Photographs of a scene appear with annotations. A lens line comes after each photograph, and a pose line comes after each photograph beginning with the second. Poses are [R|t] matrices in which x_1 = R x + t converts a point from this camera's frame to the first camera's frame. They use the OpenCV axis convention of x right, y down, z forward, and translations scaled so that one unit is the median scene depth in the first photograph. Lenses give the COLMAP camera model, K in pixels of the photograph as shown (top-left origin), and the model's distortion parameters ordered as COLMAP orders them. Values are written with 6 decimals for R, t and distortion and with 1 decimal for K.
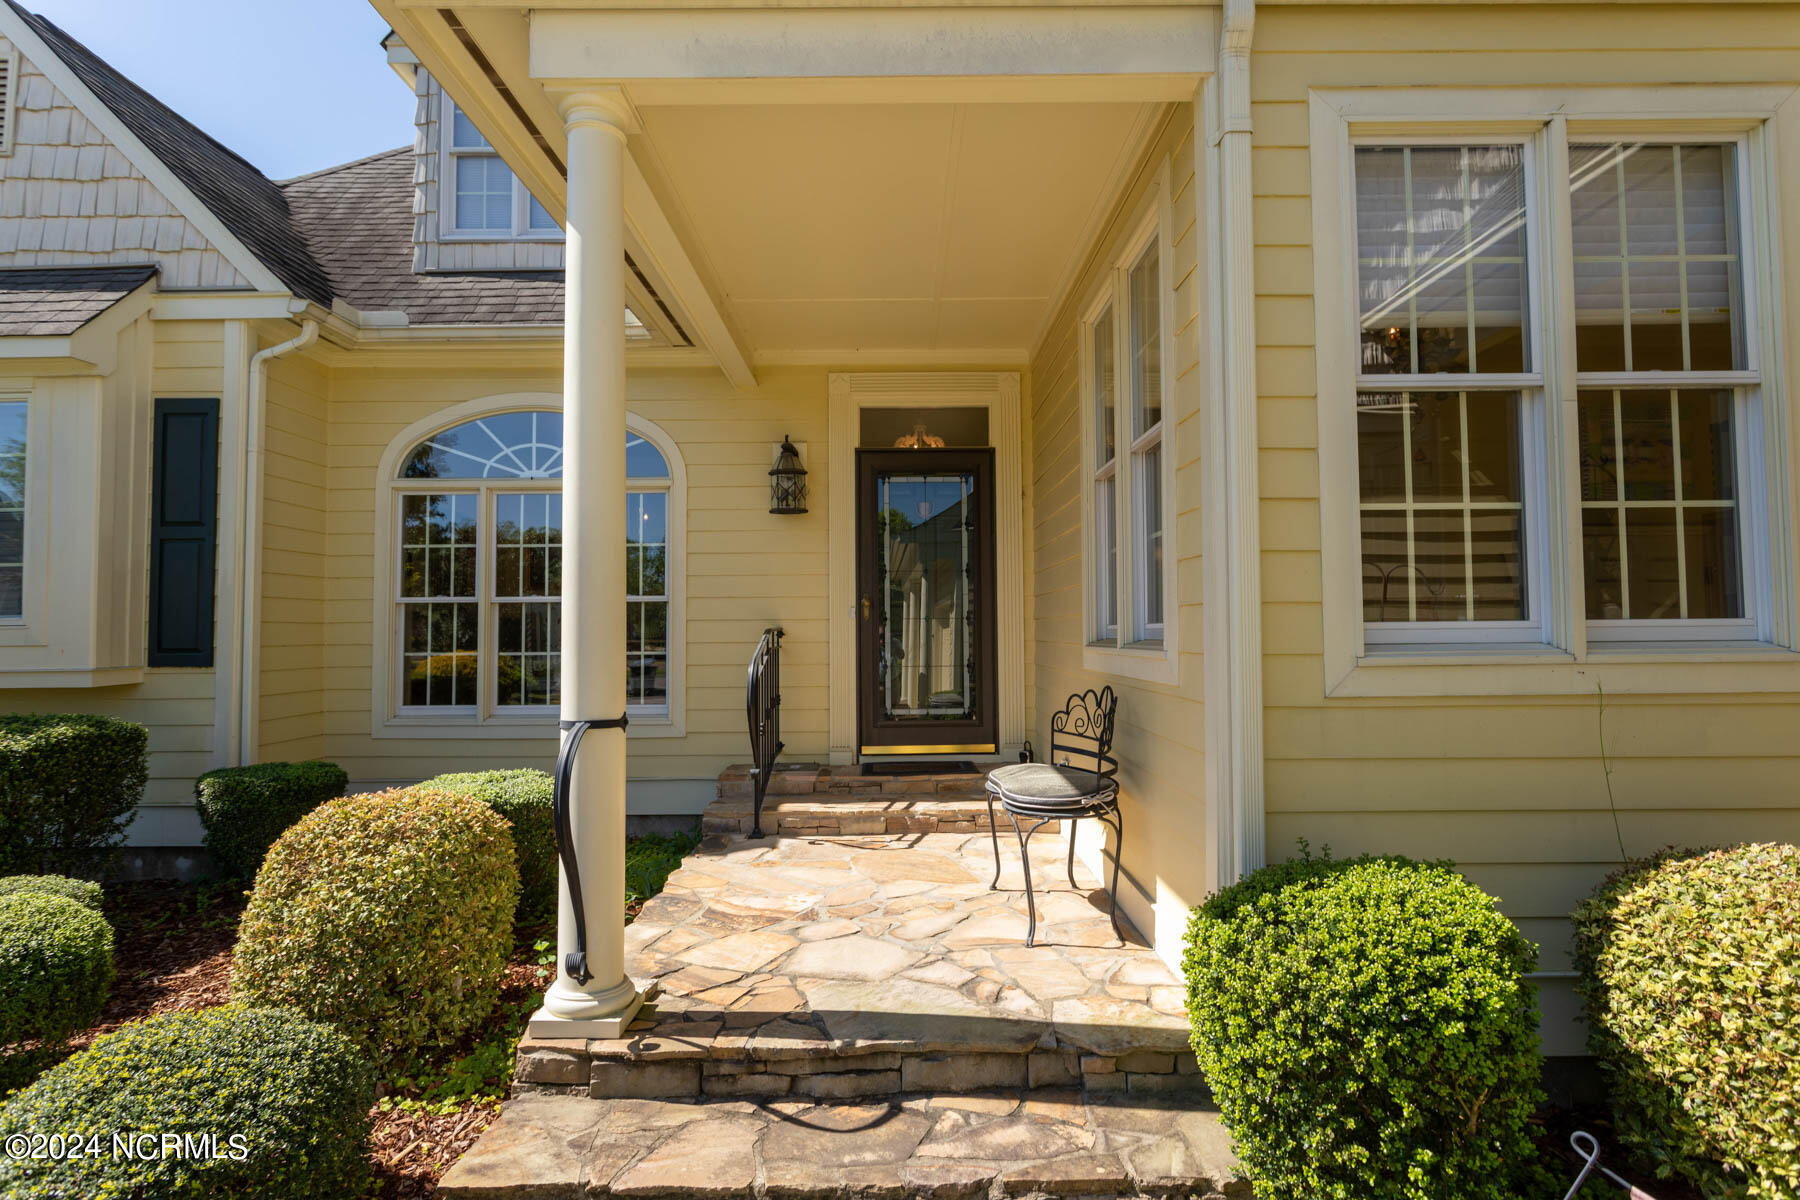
lens RADIAL K [[904.2, 0, 897.1], [0, 904.2, 602.8], [0, 0, 1]] dist [-0.004507, -0.000876]
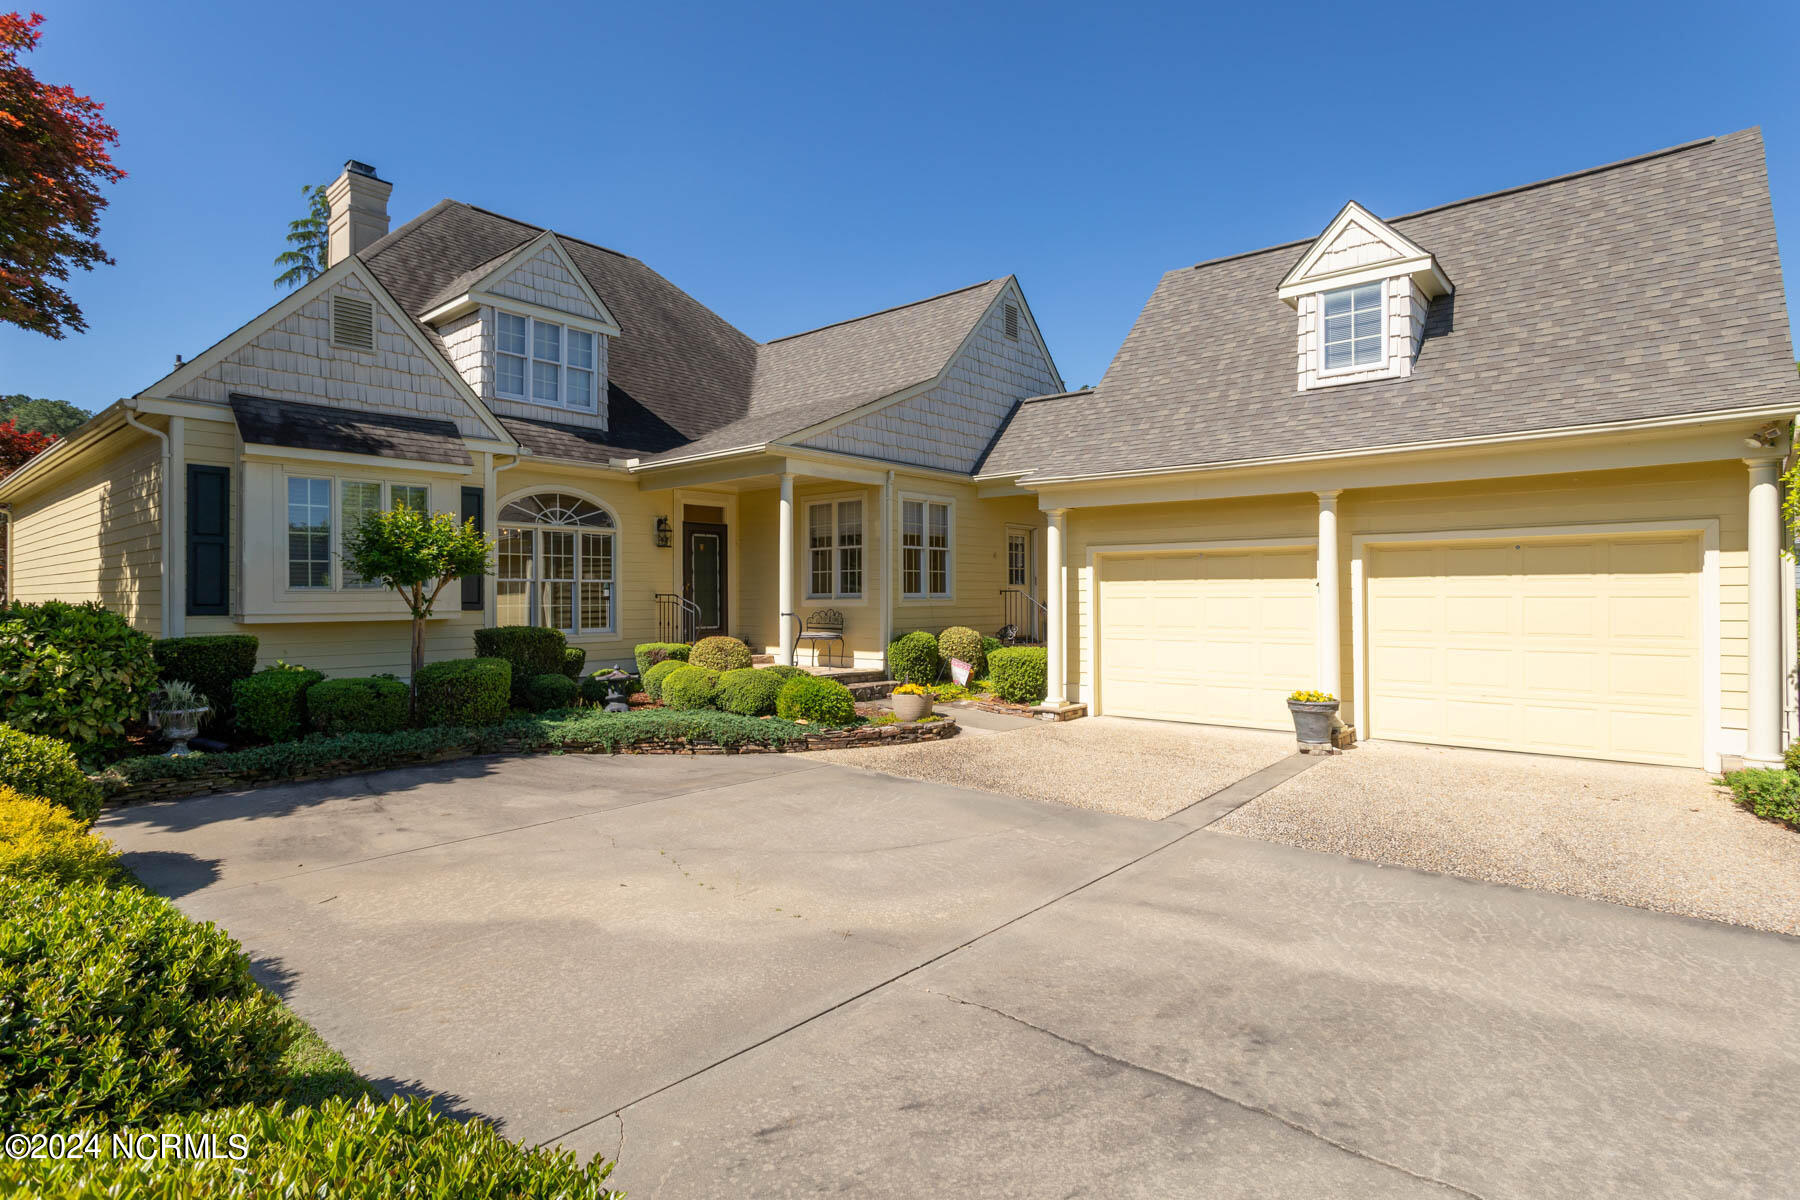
lens RADIAL K [[904.2, 0, 897.6], [0, 904.2, 595.1], [0, 0, 1]] dist [-0.004507, -0.000876]
pose [[0.639573, -0.000031, 0.768730, -1.775758], [-0.027061, 0.999379, 0.022554, -0.044521], [-0.768254, -0.035227, 0.639175, -1.167221]]
